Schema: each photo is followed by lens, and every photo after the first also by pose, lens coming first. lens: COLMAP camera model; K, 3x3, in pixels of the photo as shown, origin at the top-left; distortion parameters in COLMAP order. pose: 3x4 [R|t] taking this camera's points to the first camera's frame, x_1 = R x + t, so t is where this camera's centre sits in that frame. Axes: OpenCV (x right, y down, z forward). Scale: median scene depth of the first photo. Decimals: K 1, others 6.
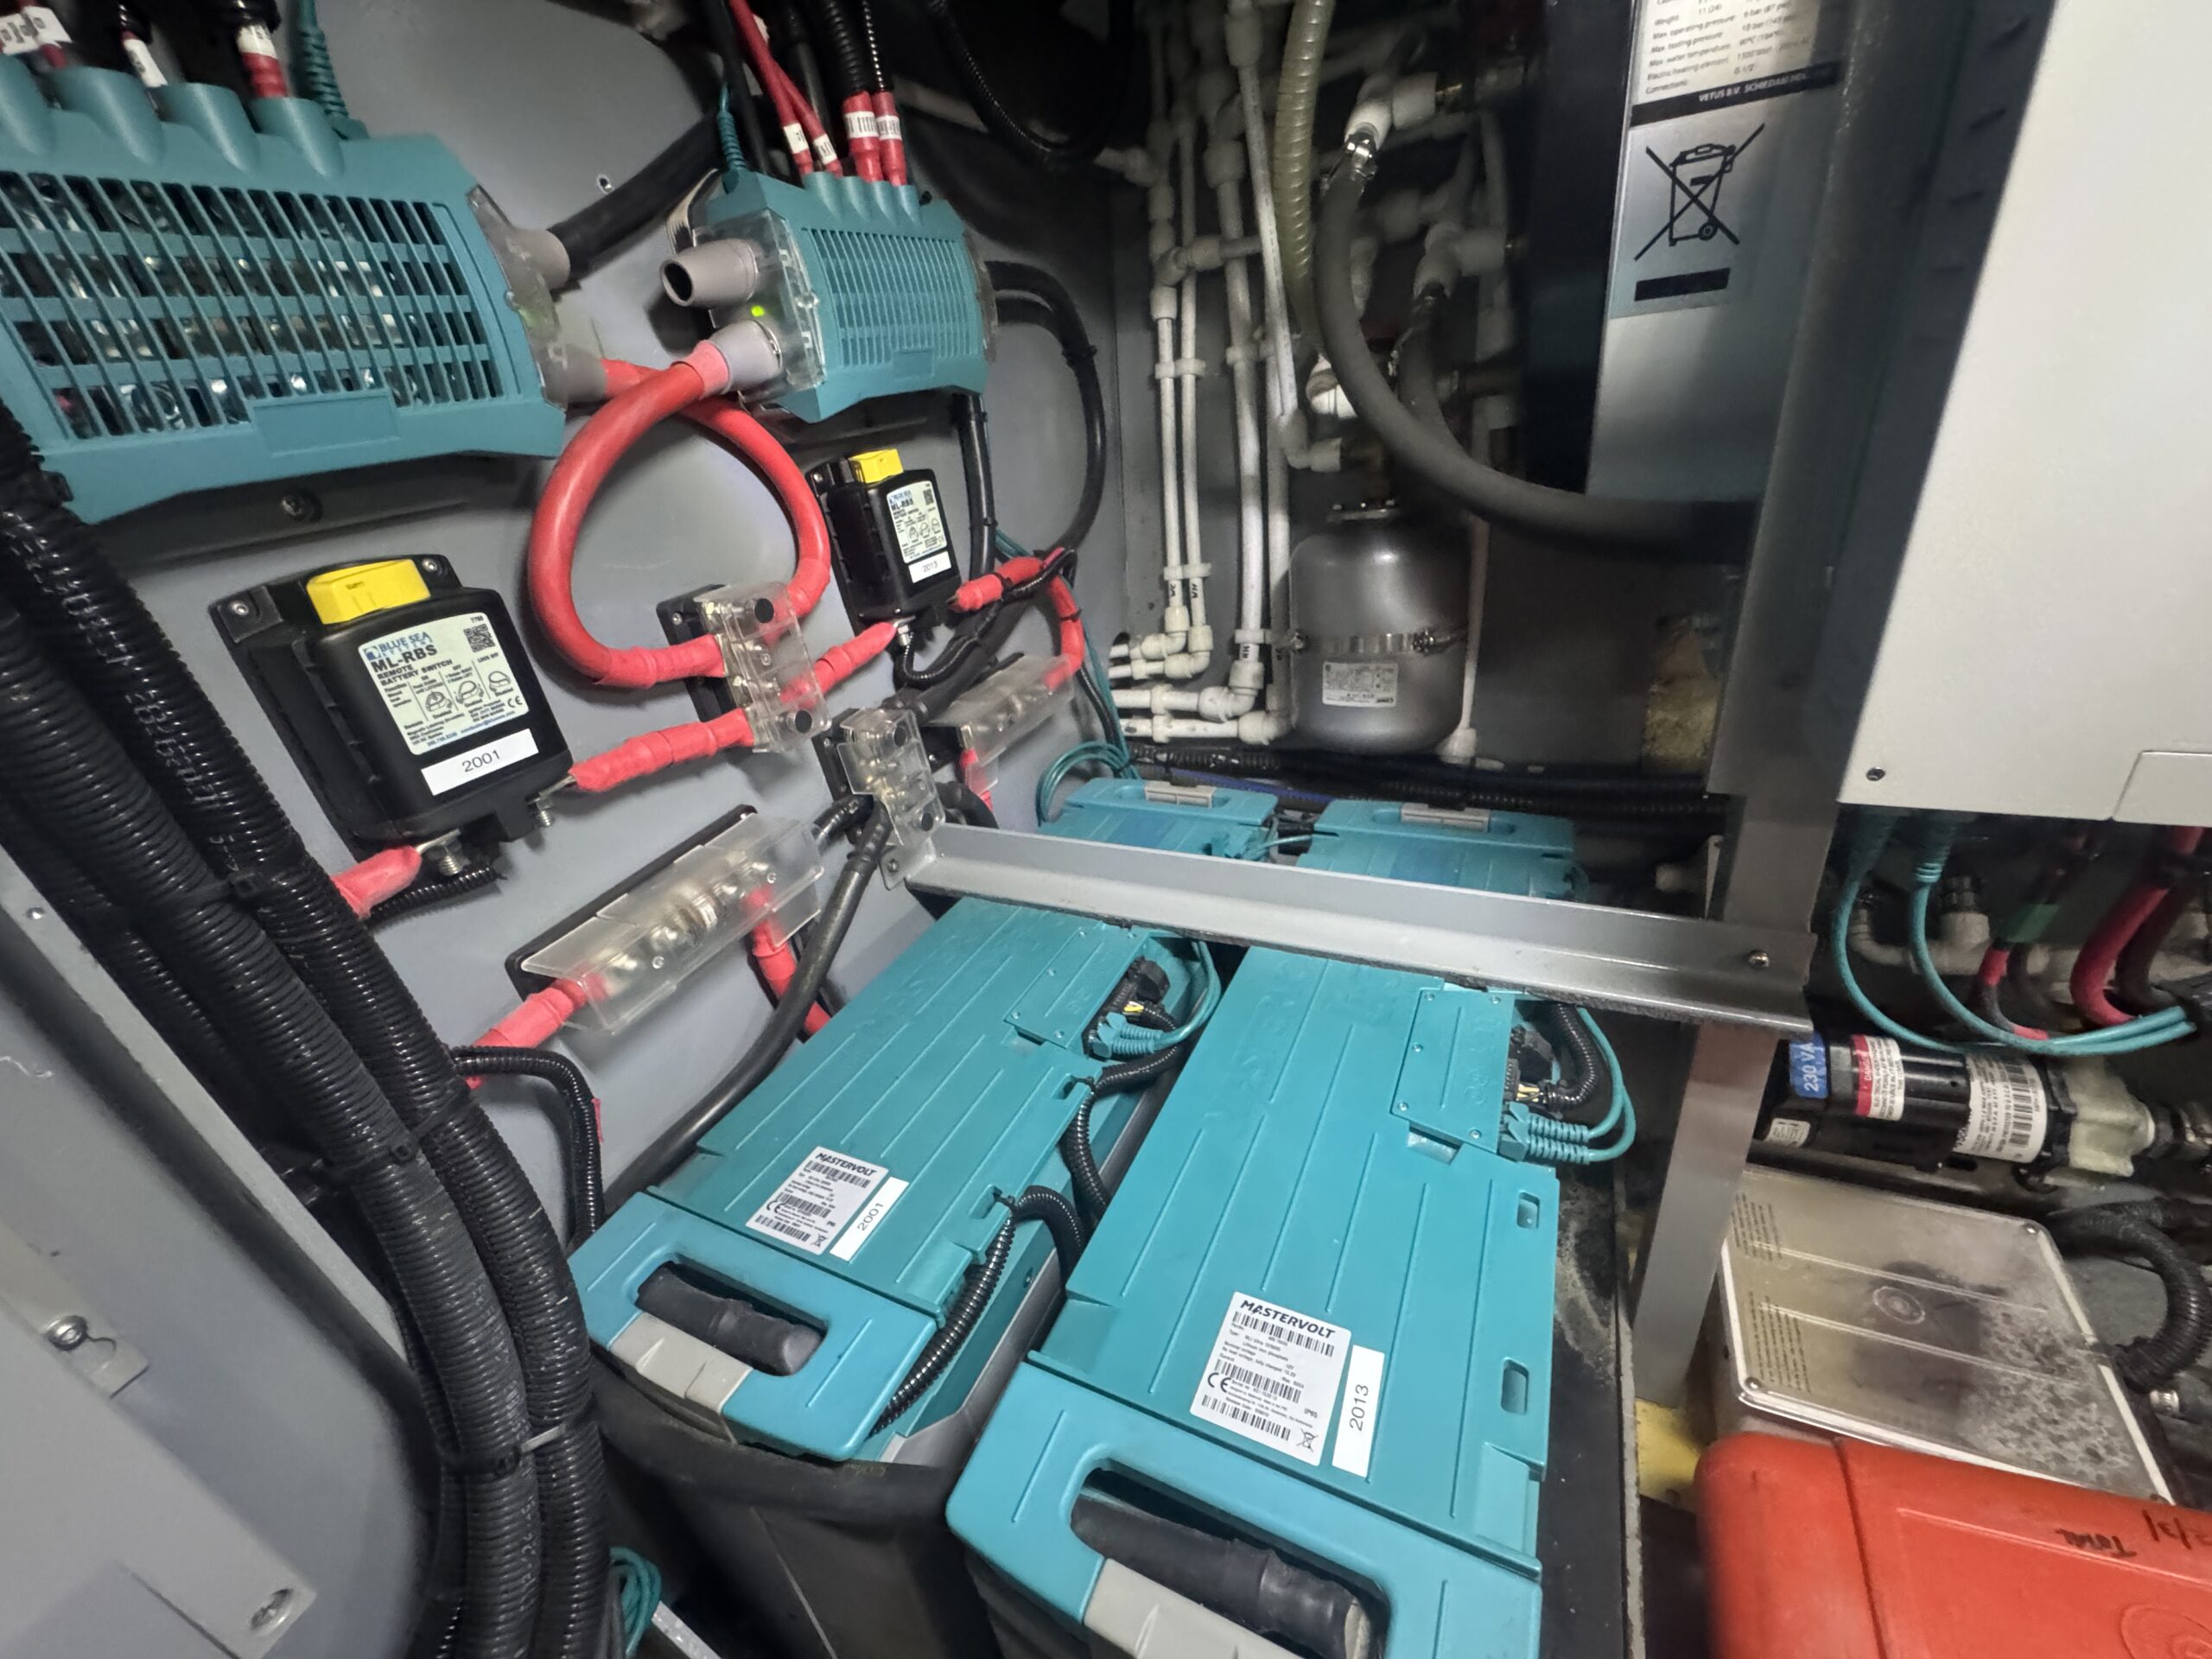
lens RADIAL K [[885.8, 0, 1106.0], [0, 885.8, 829.5], [0, 0, 1]] dist [-0.002711, 0.000125]
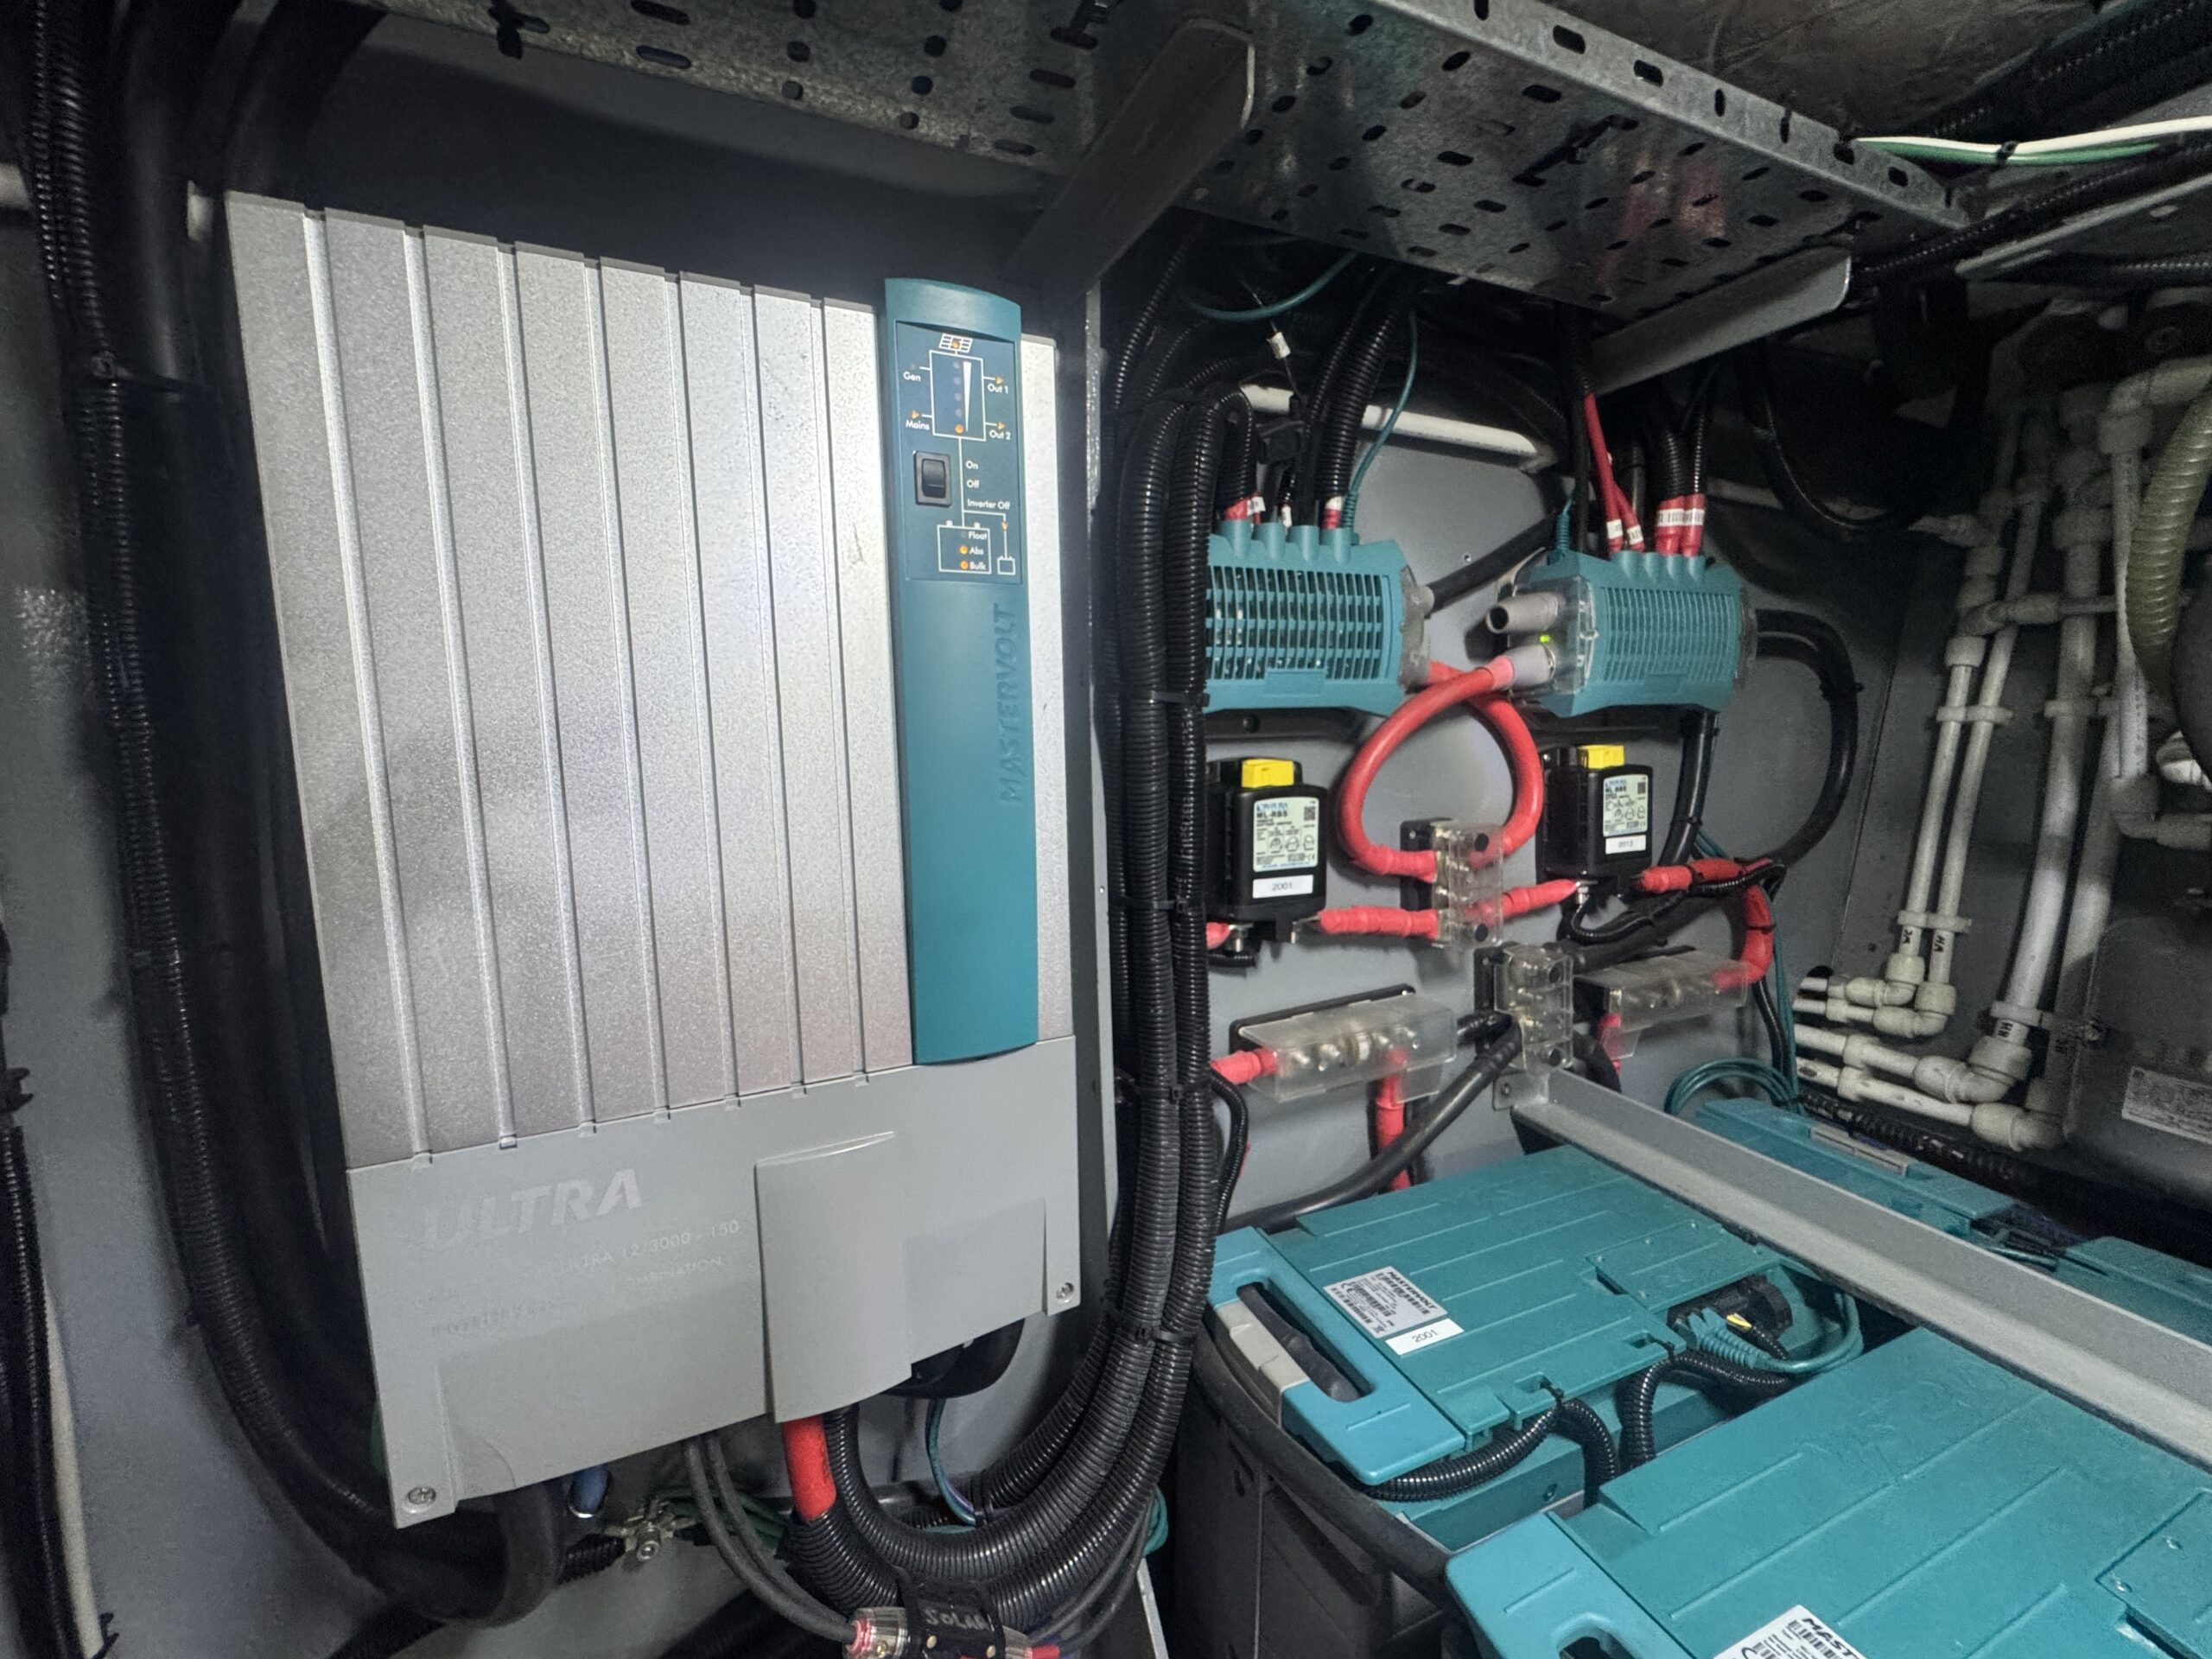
lens RADIAL K [[885.8, 0, 1106.0], [0, 885.8, 829.5], [0, 0, 1]] dist [-0.002711, 0.000125]
pose [[0.752299, 0.205273, -0.626027, 0.006371], [-0.378084, 0.912691, -0.155075, 0.121851], [0.539536, 0.353353, 0.764227, -0.248049]]
